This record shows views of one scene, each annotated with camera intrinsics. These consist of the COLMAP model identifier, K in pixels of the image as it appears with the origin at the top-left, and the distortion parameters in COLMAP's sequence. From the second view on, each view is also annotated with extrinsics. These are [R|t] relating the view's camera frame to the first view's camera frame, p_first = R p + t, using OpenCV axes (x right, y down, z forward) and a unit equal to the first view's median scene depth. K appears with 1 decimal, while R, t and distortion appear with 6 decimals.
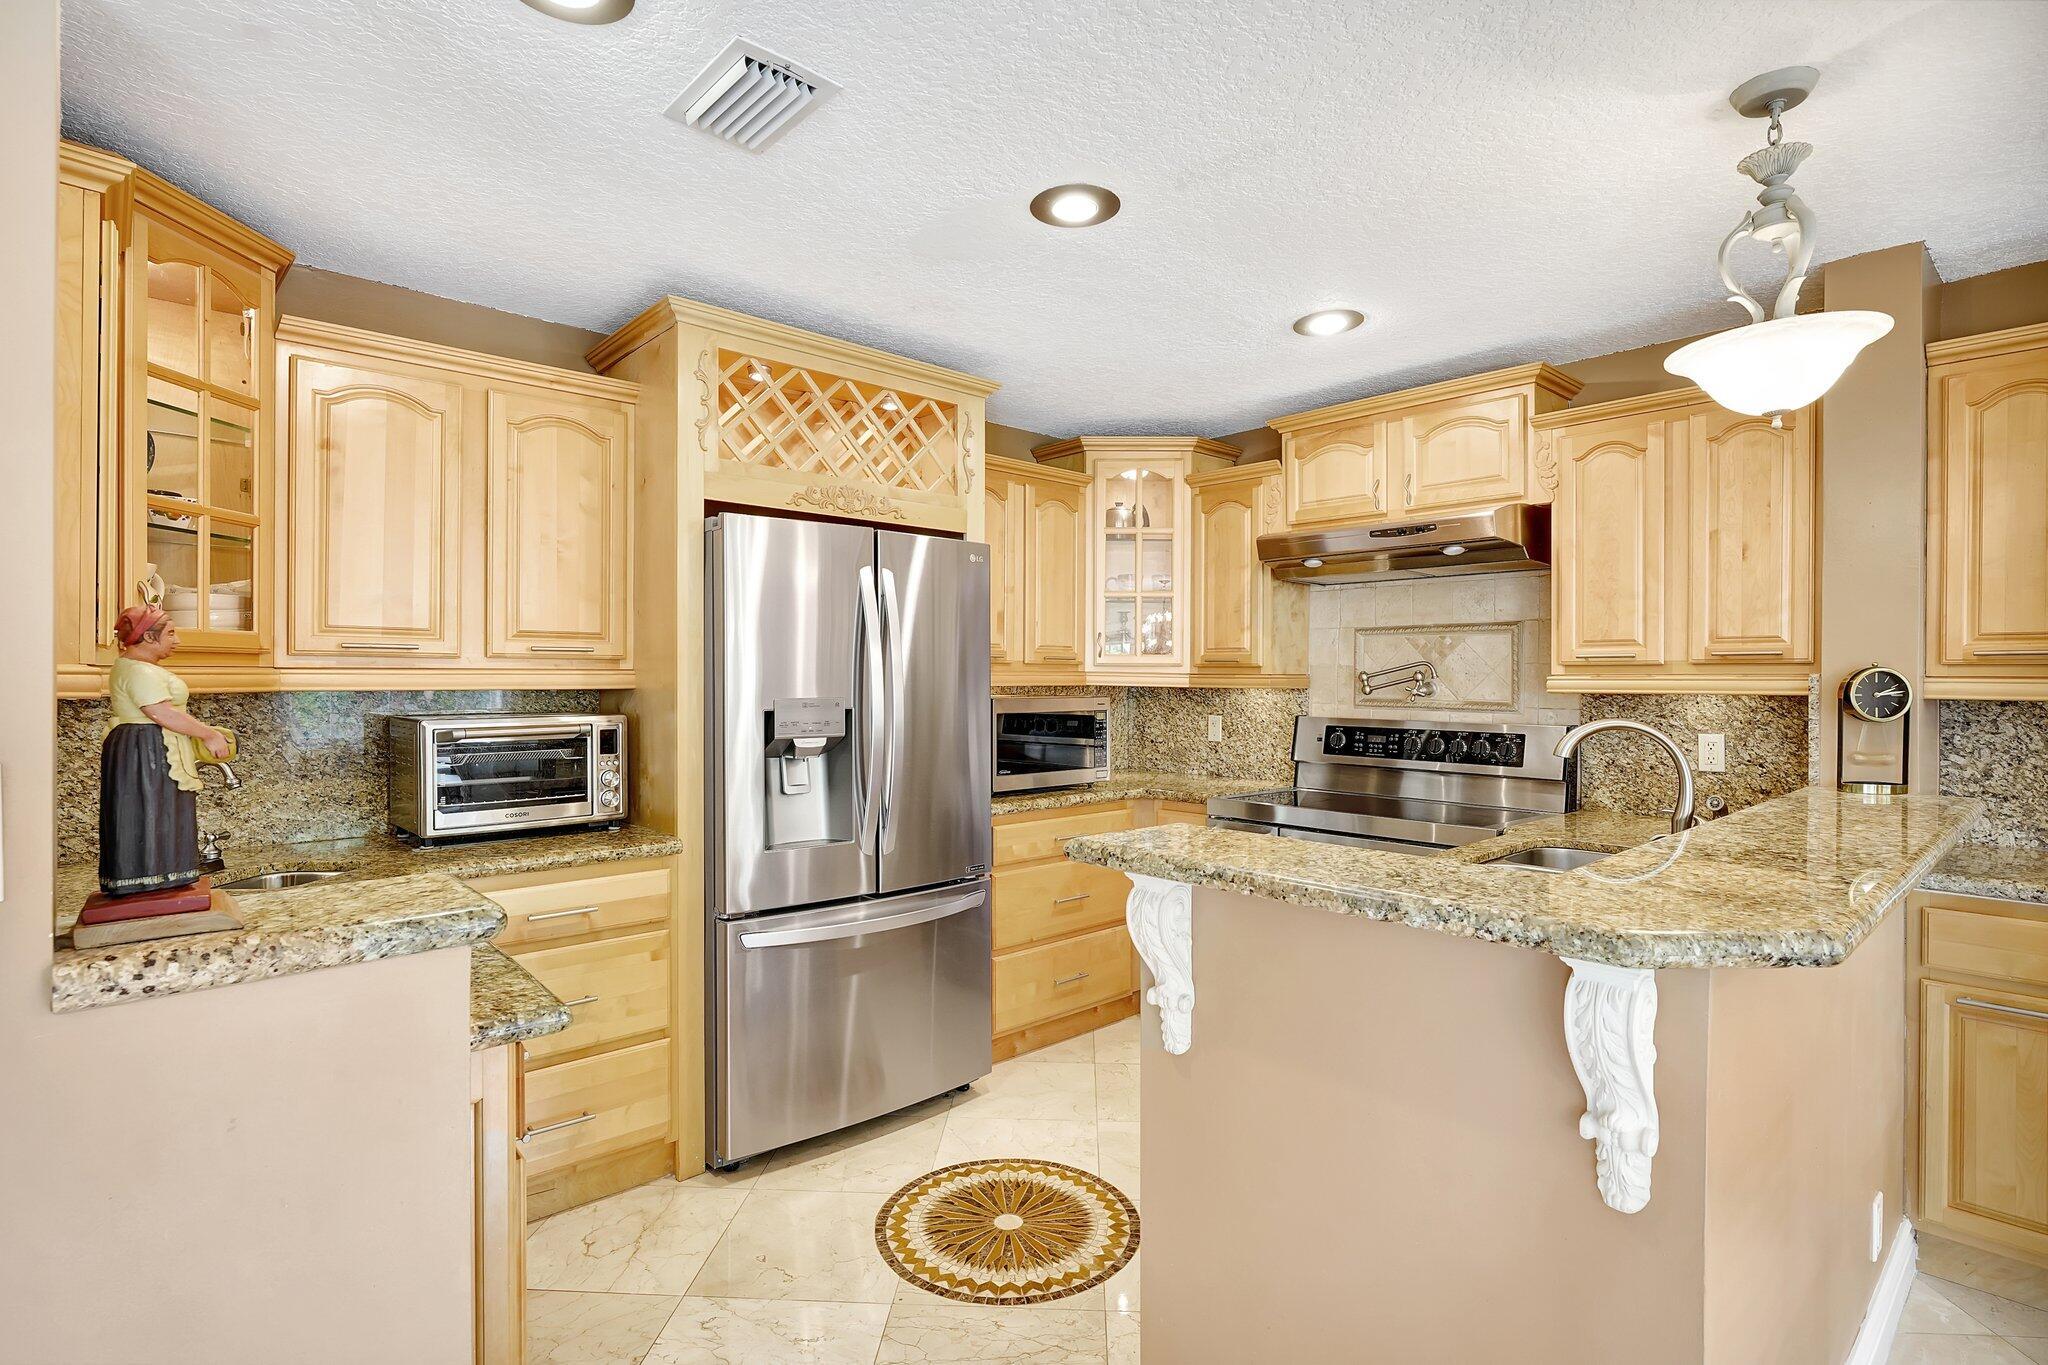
lens RADIAL K [[1005.8, 0, 1020.0], [0, 1005.8, 679.8], [0, 0, 1]] dist [-0.010036, -0.001235]
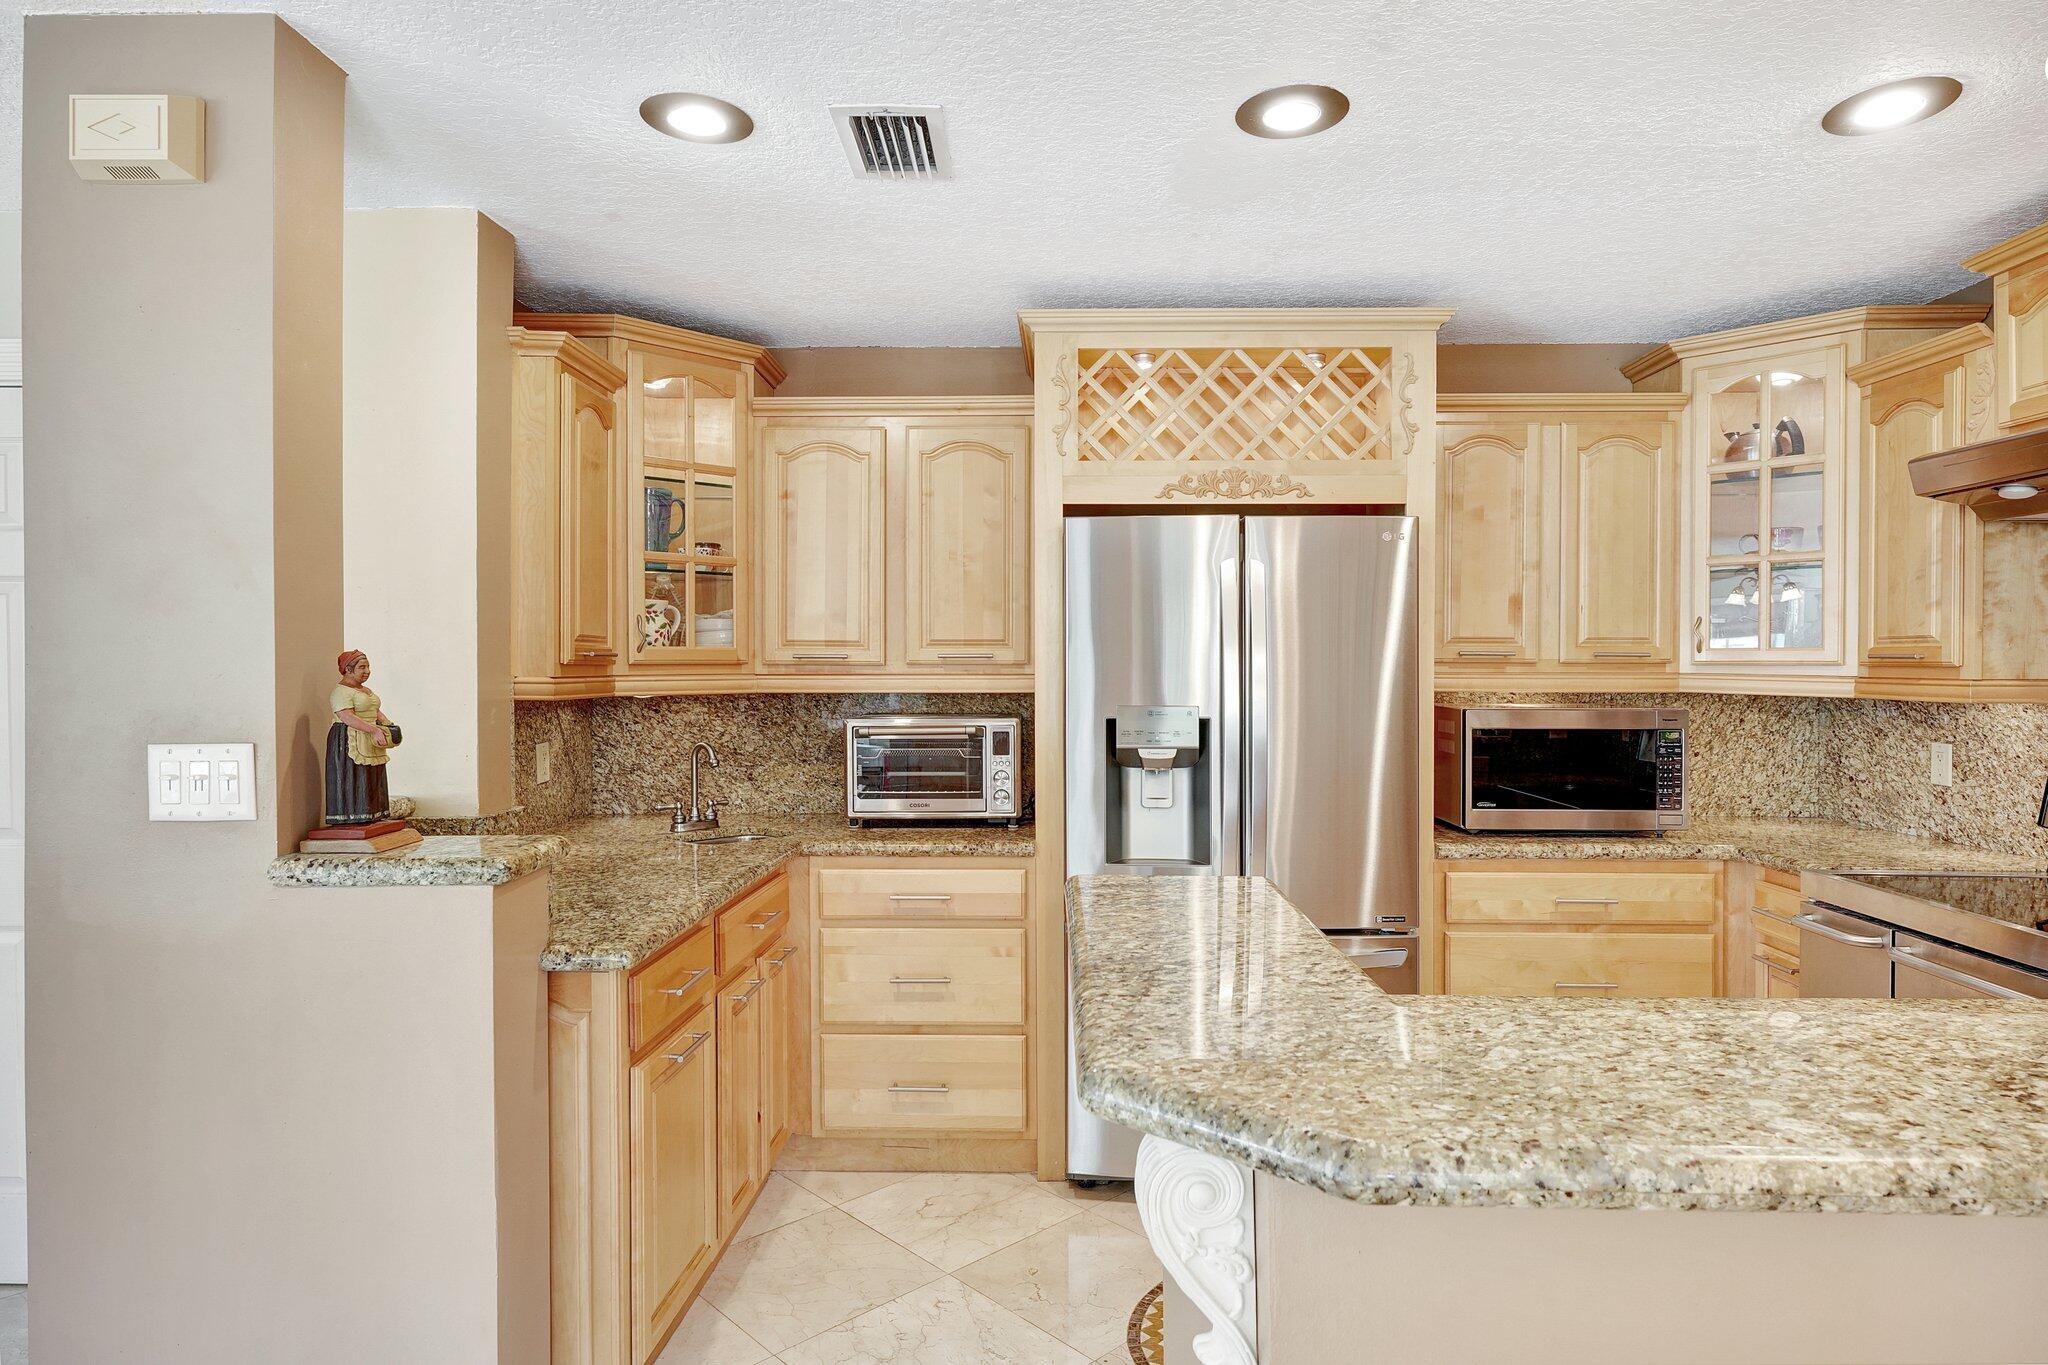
lens RADIAL K [[1169.6, 0, 1022.6], [0, 1169.6, 671.4], [0, 0, 1]] dist [0.009028, 0.003062]
pose [[0.722305, 0.001774, -0.691573, 0.454786], [-0.000423, 0.999998, 0.002123, -0.016336], [0.691575, -0.001241, 0.722304, 0.131006]]
